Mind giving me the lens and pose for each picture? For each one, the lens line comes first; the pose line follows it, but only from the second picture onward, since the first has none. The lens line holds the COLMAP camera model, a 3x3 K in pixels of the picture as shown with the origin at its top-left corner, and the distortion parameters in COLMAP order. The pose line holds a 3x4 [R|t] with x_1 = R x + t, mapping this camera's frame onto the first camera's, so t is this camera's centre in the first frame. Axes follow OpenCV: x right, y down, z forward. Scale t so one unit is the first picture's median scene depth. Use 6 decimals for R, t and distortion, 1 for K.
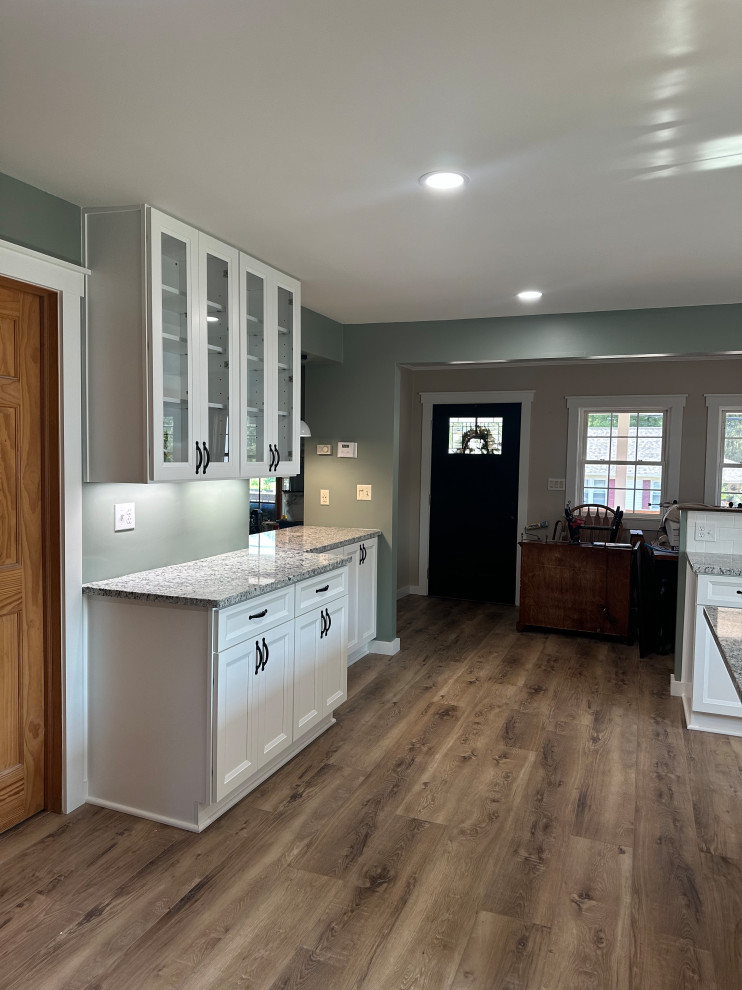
lens RADIAL K [[696.3, 0, 374.4], [0, 696.3, 481.8], [0, 0, 1]] dist [0.062799, -0.080823]
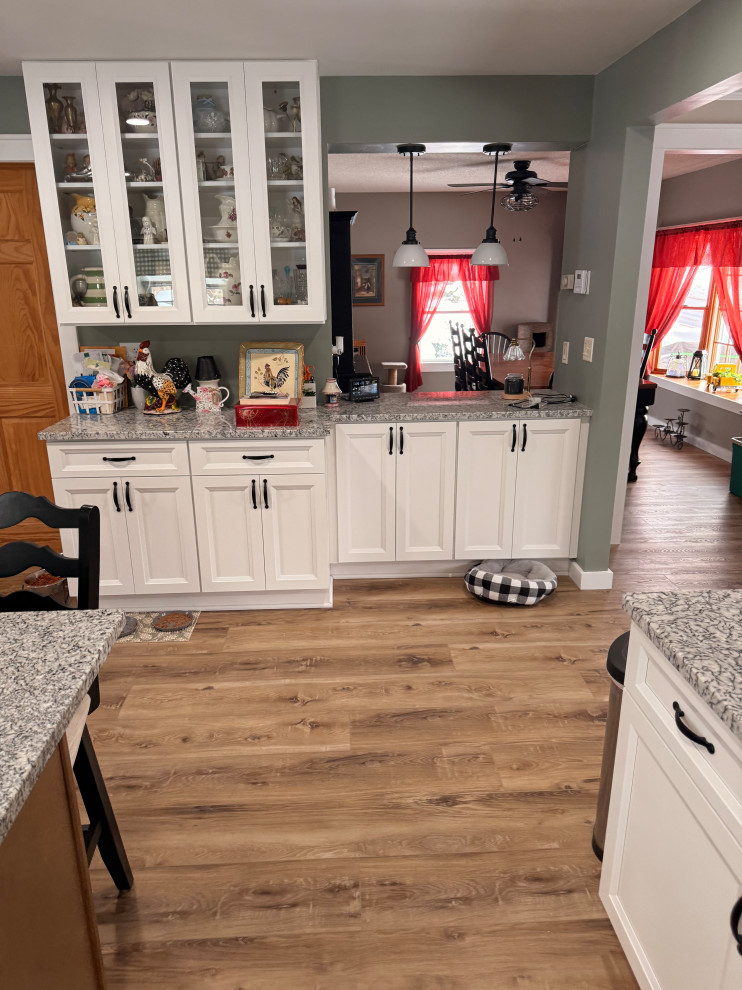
lens RADIAL K [[696.3, 0, 365.9], [0, 696.3, 496.6], [0, 0, 1]] dist [0.062799, -0.080823]
pose [[0.406327, 0.256142, -0.877092, 0.892196], [-0.019793, 0.962147, 0.271812, -0.048430], [0.913513, -0.093084, 0.396016, 0.878251]]
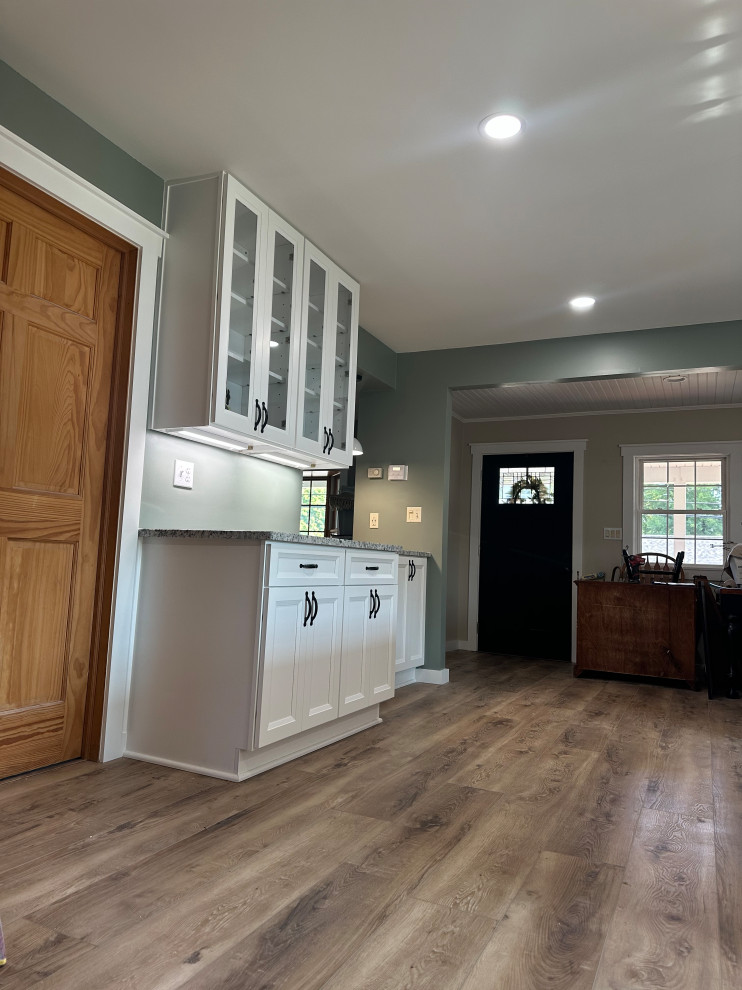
lens RADIAL K [[696.3, 0, 372.5], [0, 696.3, 484.8], [0, 0, 1]] dist [0.062799, -0.080823]
pose [[0.997378, 0.018059, -0.070084, -0.009471], [-0.028787, 0.987459, -0.155229, 0.217346], [0.066401, 0.156839, 0.985389, 0.018426]]
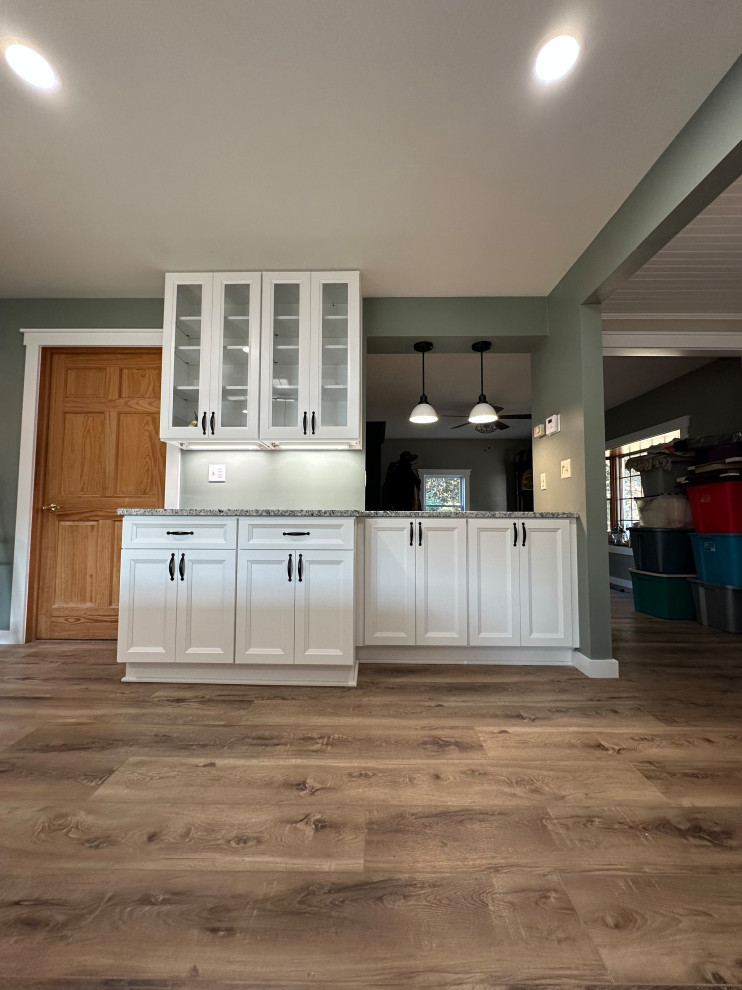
lens RADIAL K [[395.7, 0, 369.0], [0, 395.7, 493.1], [0, 0, 1]] dist [-0.003723, 0.001015]
pose [[0.353823, -0.075264, -0.932279, 0.588794], [-0.035263, 0.994975, -0.093708, 0.165960], [0.934648, 0.066031, 0.349391, 1.020590]]
